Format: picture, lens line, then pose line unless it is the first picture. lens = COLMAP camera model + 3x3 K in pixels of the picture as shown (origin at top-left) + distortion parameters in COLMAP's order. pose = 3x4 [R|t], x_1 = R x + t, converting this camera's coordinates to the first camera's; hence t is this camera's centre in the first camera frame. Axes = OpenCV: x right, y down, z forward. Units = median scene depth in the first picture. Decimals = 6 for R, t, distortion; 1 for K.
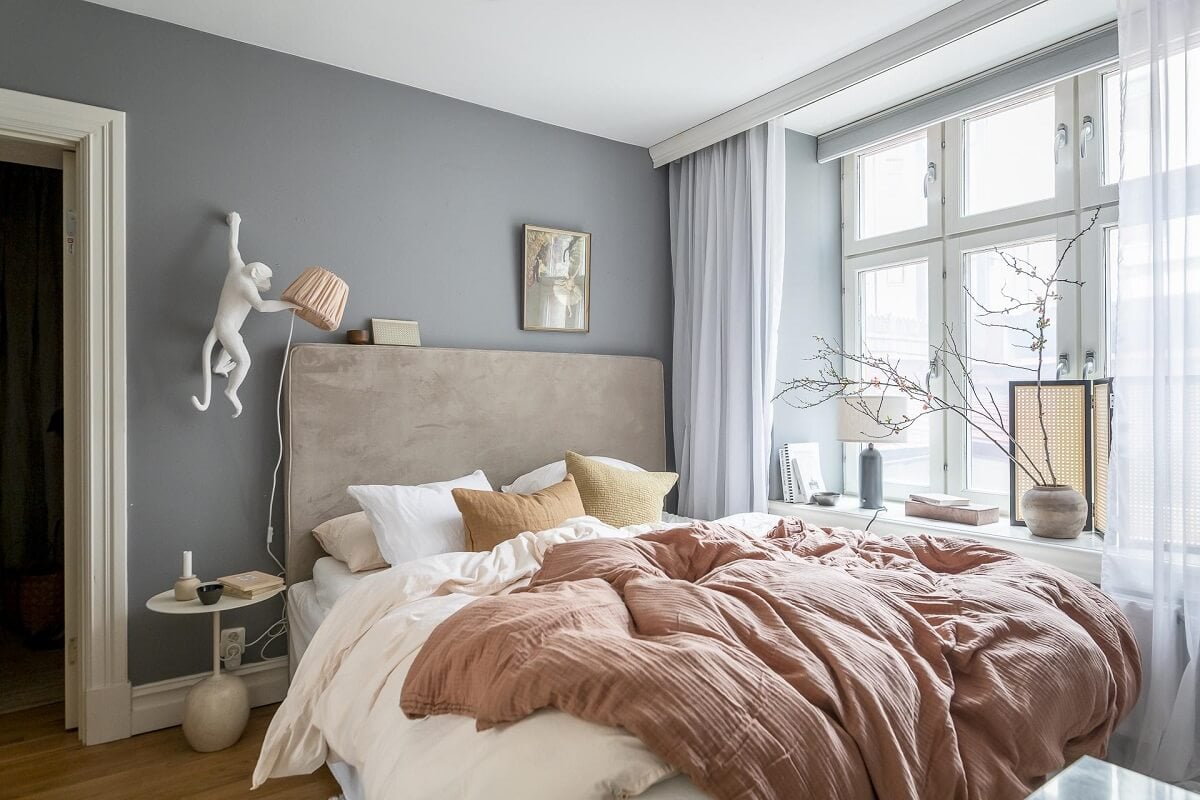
lens RADIAL K [[694.5, 0, 615.4], [0, 694.5, 399.8], [0, 0, 1]] dist [0.001191, -0.001969]
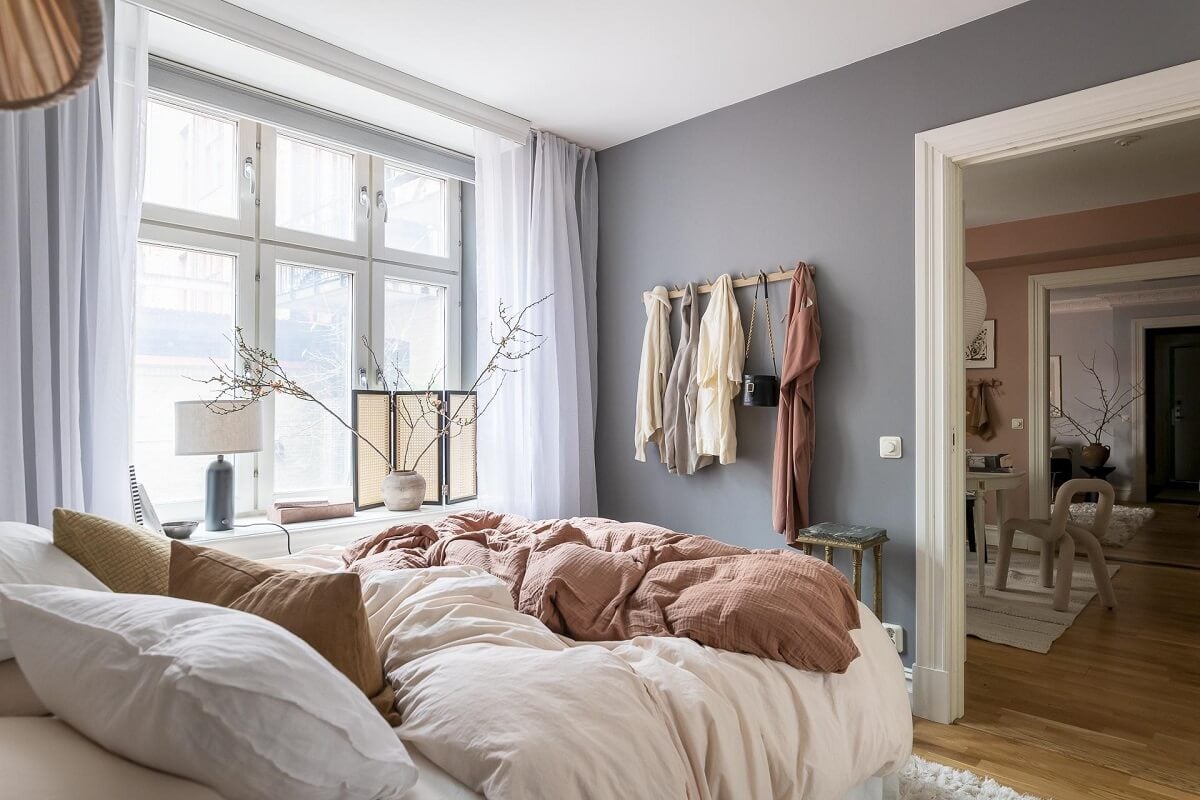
lens RADIAL K [[670.1, 0, 569.3], [0, 670.1, 409.4], [0, 0, 1]] dist [-0.022427, -0.002233]
pose [[-0.168661, -0.000248, 0.985674, -3.282700], [-0.004718, 0.999989, -0.000556, 0.031230], [-0.985663, -0.004744, -0.168660, 4.486295]]
